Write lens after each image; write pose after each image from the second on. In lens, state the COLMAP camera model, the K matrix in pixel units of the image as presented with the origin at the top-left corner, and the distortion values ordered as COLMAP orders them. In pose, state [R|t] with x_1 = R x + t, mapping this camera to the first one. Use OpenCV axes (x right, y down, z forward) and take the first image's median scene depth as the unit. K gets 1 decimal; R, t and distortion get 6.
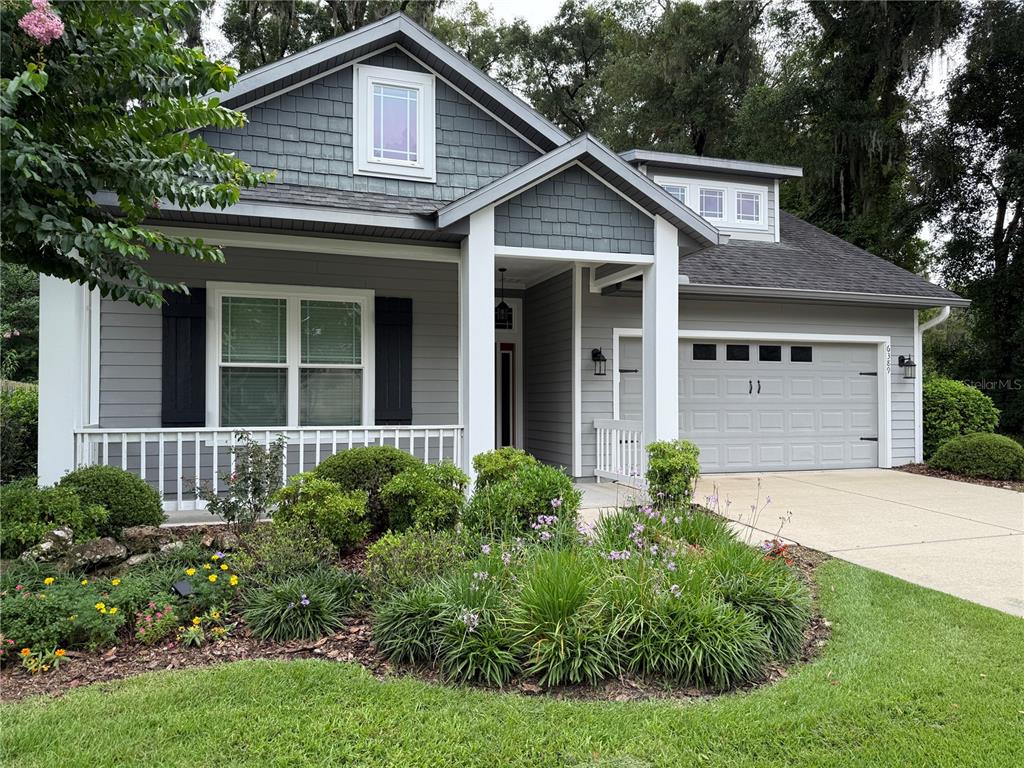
lens RADIAL K [[700.7, 0, 525.9], [0, 700.7, 382.1], [0, 0, 1]] dist [0.025871, -0.006328]
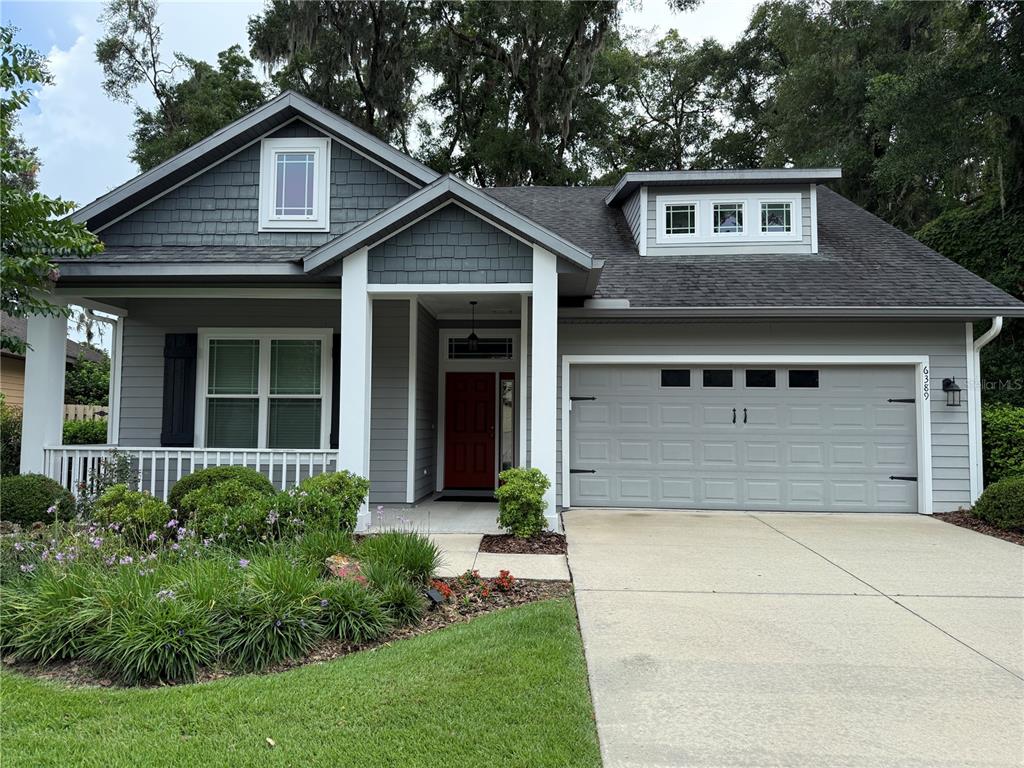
lens RADIAL K [[700.7, 0, 525.9], [0, 700.7, 382.1], [0, 0, 1]] dist [0.025871, -0.006328]
pose [[0.934371, -0.014570, -0.356003, 0.504463], [-0.000026, 0.999161, -0.040960, 0.000901], [0.356301, 0.038282, 0.933587, 0.067040]]
